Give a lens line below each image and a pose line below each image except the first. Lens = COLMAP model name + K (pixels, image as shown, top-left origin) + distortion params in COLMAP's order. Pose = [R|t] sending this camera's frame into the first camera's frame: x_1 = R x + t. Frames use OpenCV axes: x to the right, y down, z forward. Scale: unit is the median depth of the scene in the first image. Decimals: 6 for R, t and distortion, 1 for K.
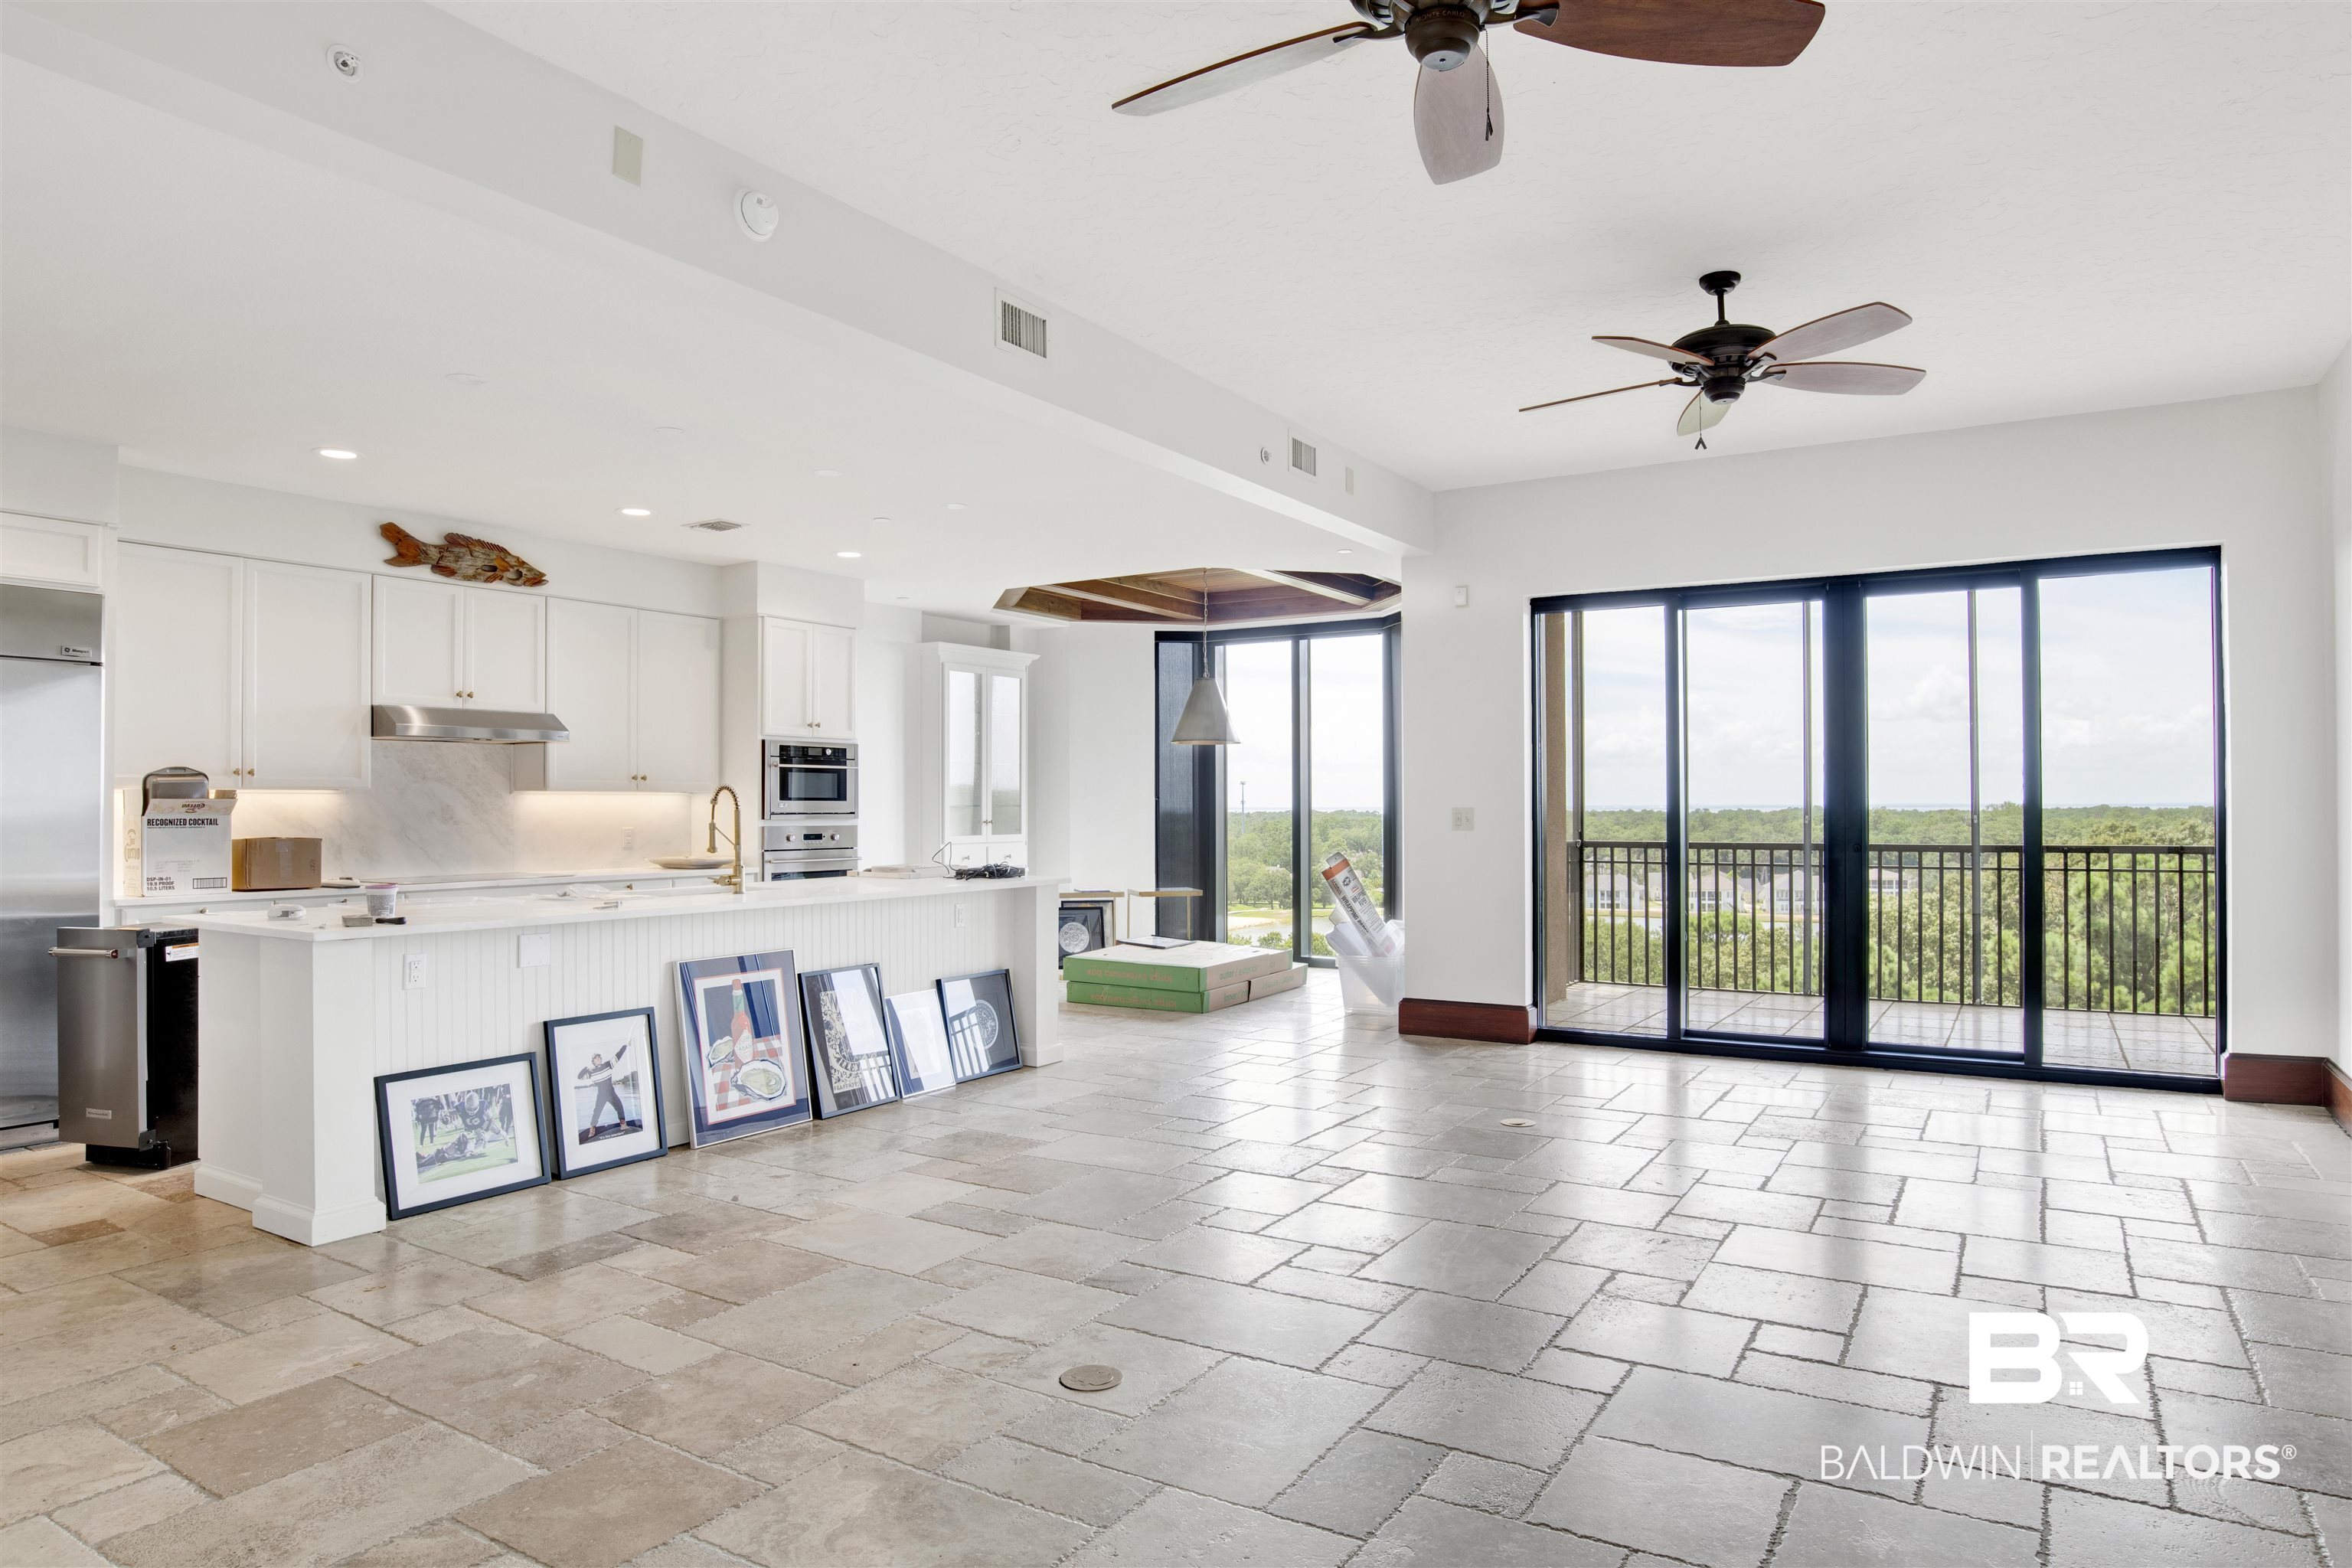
lens RADIAL K [[1386.7, 0, 1176.0], [0, 1386.7, 784.0], [0, 0, 1]] dist [-0.004578, -0.001007]
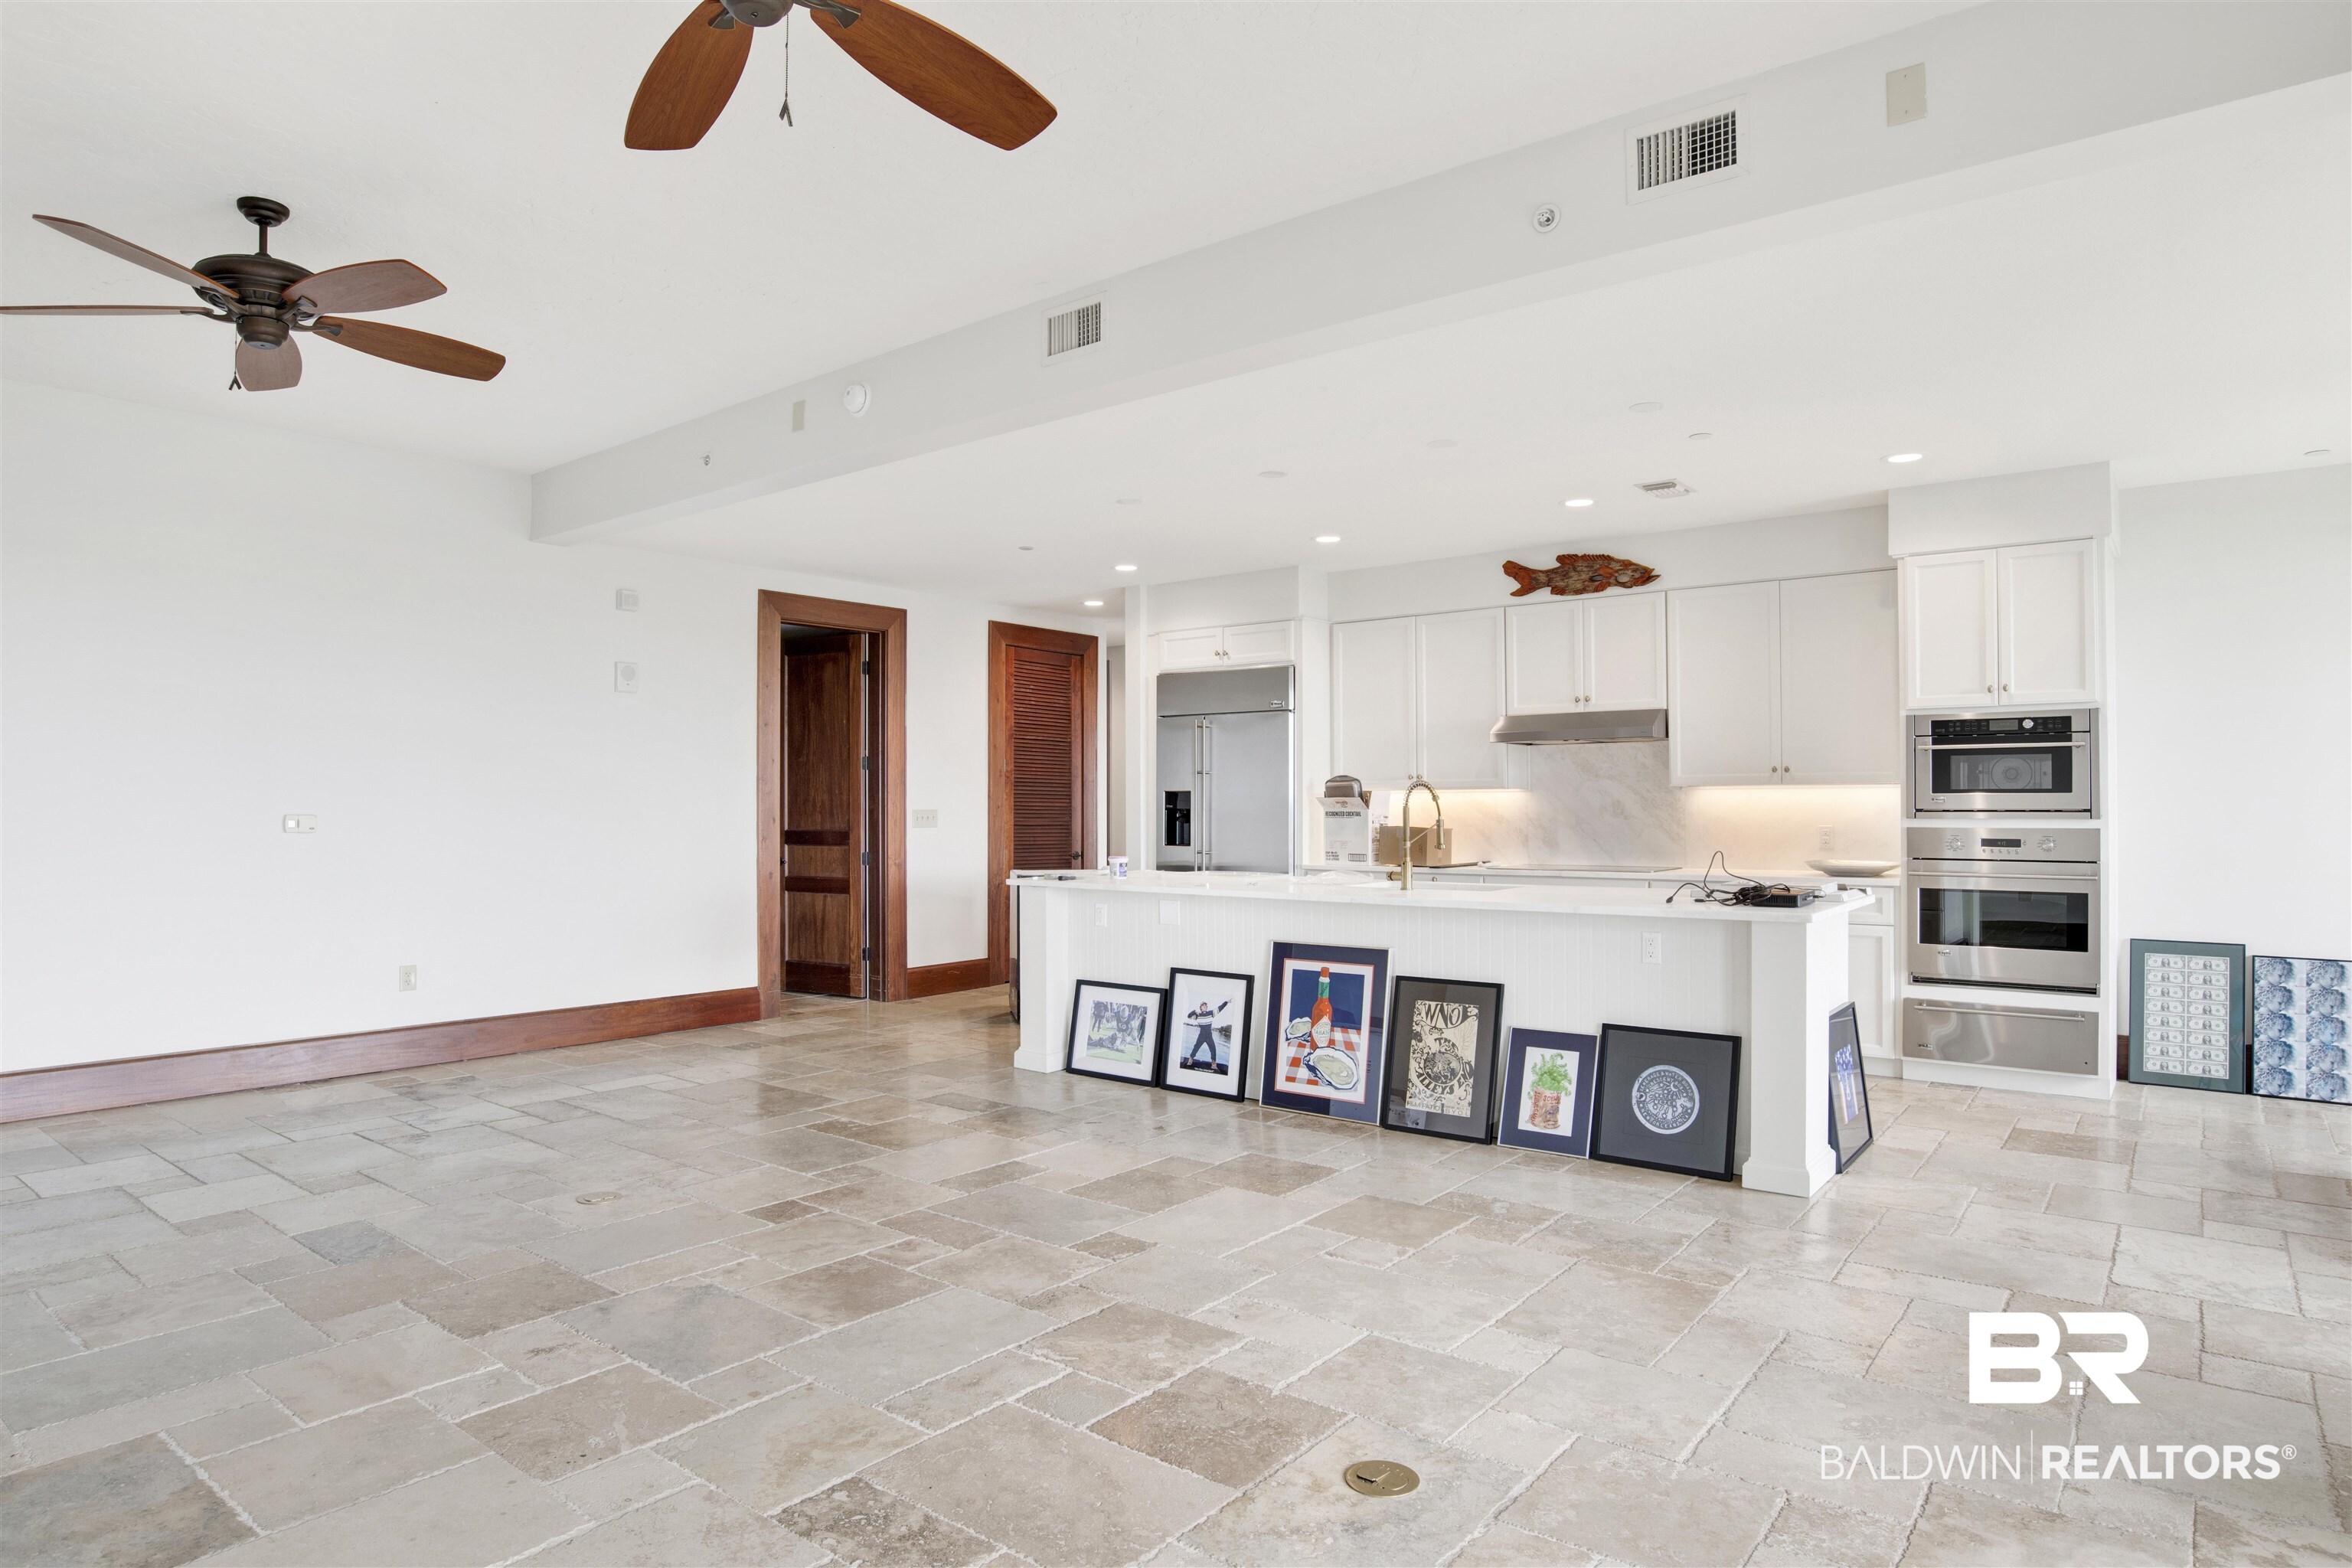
lens RADIAL K [[1375.8, 0, 1176.0], [0, 1375.8, 784.0], [0, 0, 1]] dist [-0.067627, 0.000142]
pose [[-0.099156, -0.013235, -0.994984, 0.742028], [0.018725, 0.999710, -0.015164, 0.015432], [0.994896, -0.020134, -0.098879, 1.002441]]
